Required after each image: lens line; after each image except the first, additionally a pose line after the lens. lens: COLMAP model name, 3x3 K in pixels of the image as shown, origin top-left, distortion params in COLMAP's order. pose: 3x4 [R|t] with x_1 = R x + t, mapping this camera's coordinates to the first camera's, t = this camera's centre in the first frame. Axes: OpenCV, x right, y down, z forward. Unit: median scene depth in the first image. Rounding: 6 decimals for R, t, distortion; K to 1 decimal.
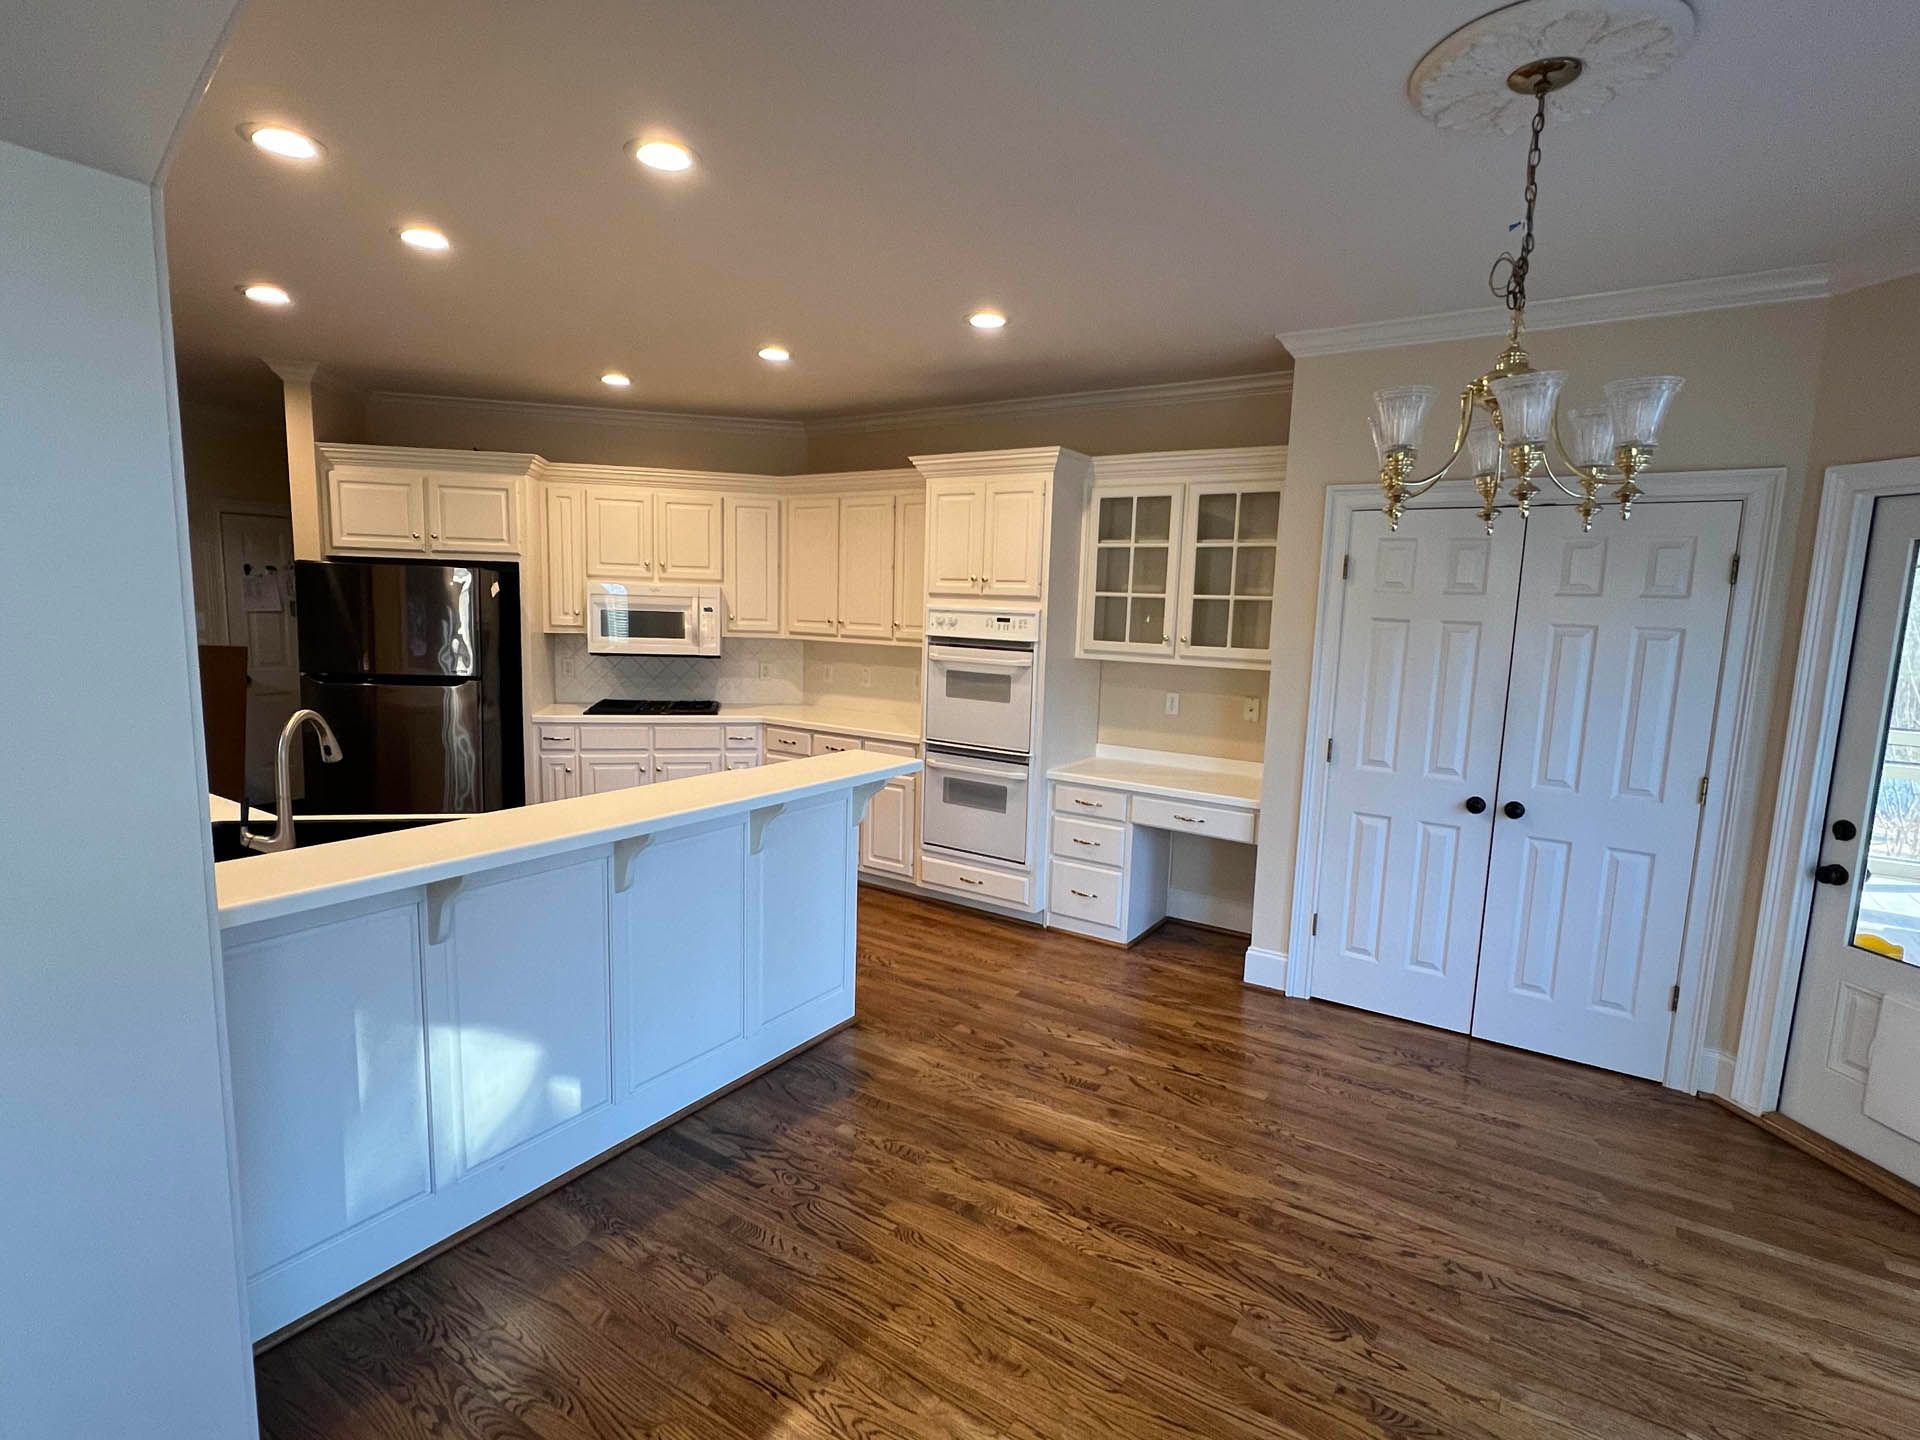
lens RADIAL K [[1004.8, 0, 898.3], [0, 1004.8, 770.4], [0, 0, 1]] dist [0.005012, -0.001121]
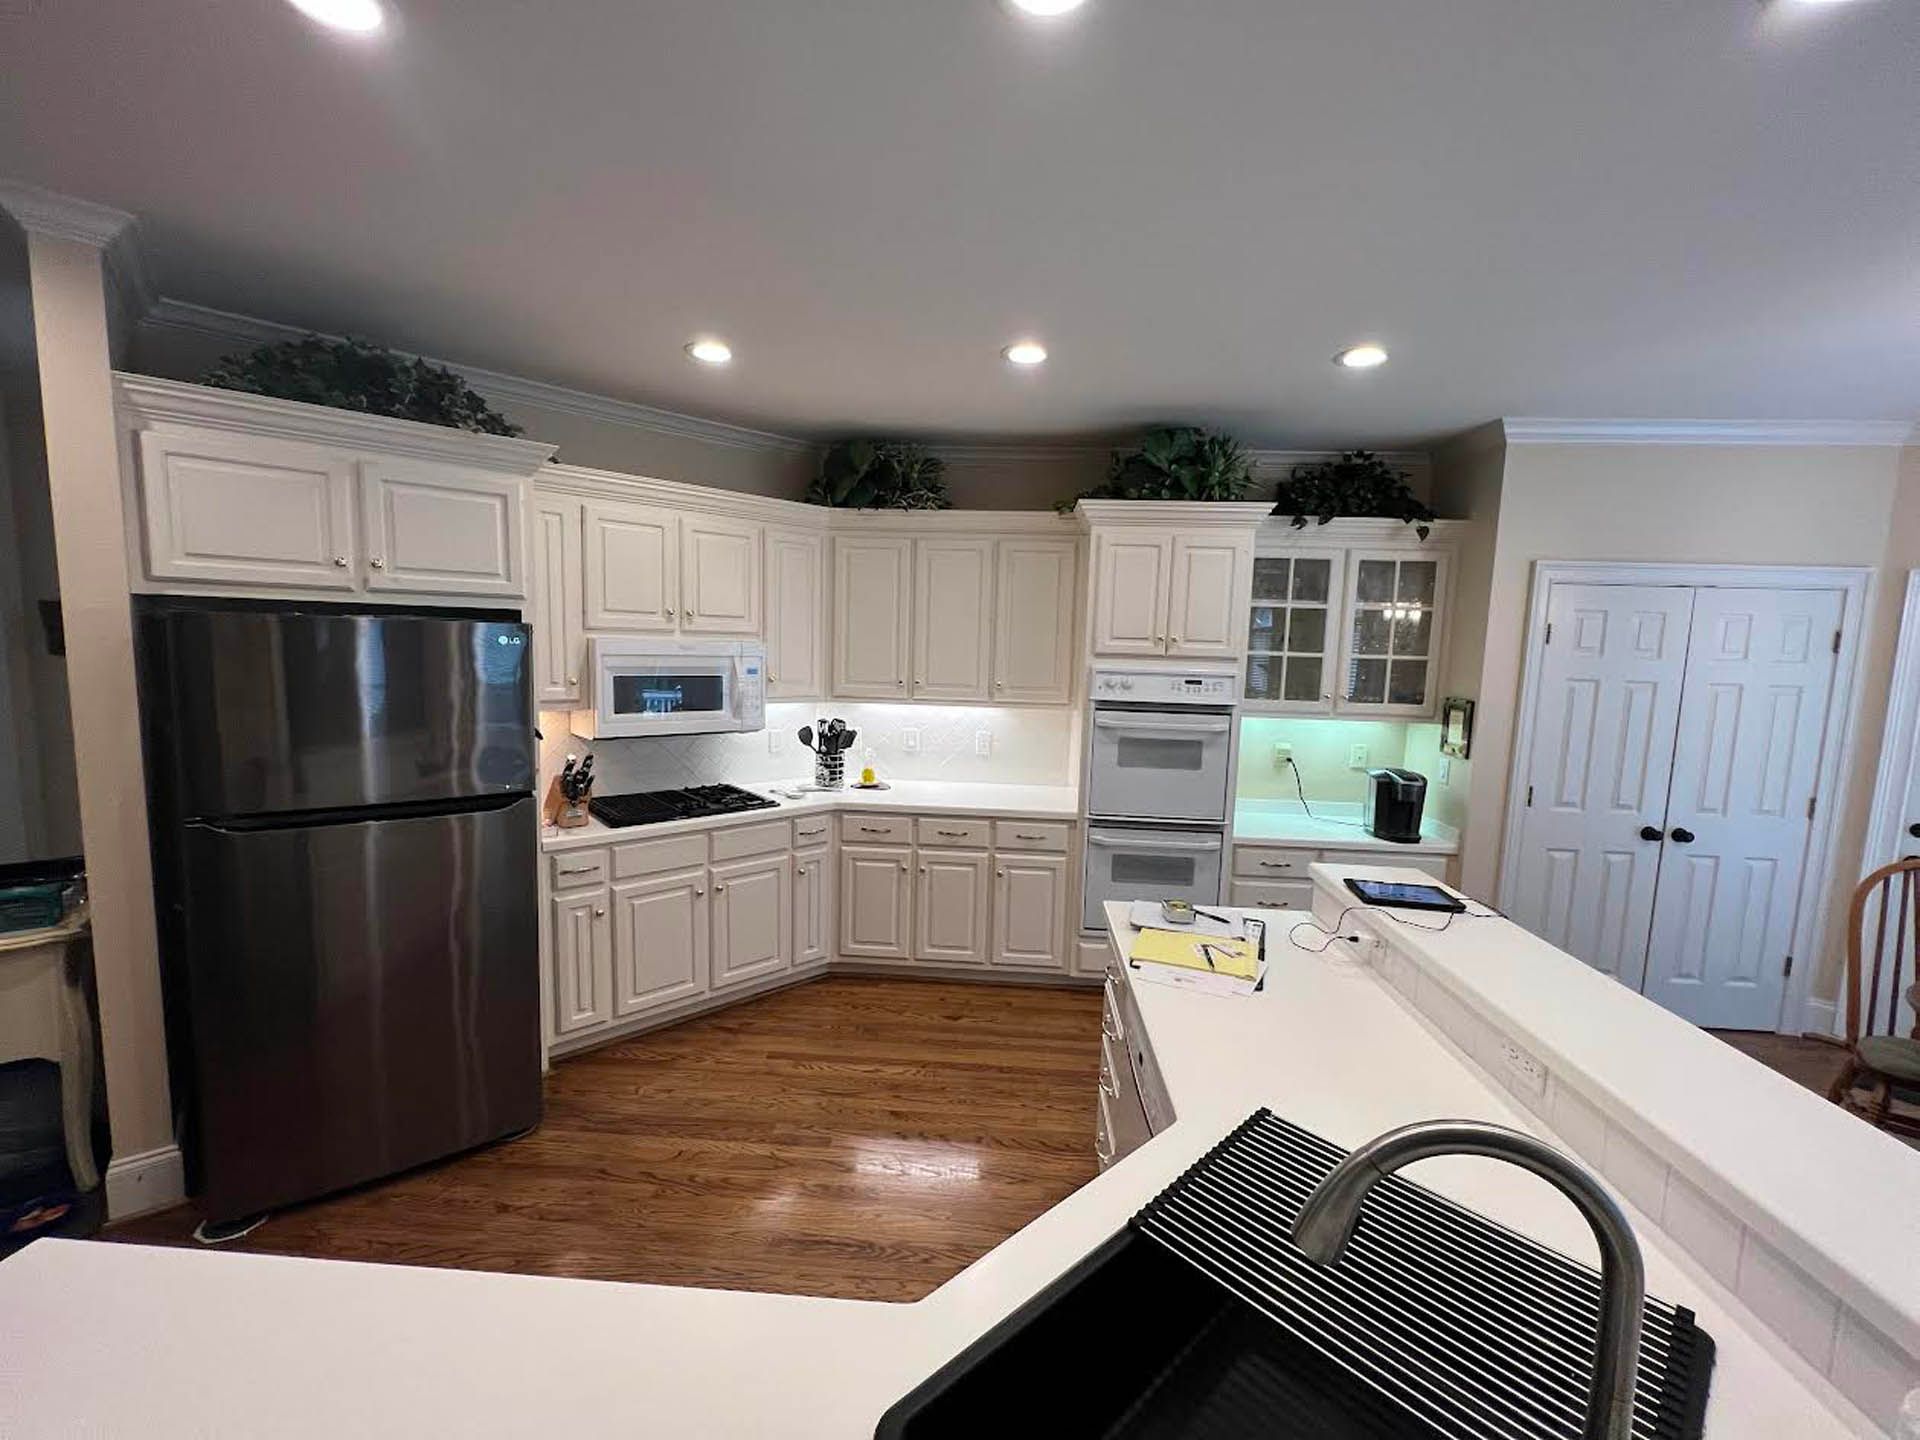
lens RADIAL K [[823.8, 0, 968.9], [0, 823.8, 746.1], [0, 0, 1]] dist [-0.000809, -0.000536]
pose [[0.844245, -0.073329, 0.530918, -0.462021], [0.086923, 0.996215, -0.000627, -0.103548], [-0.528863, 0.046678, 0.847423, 0.444503]]
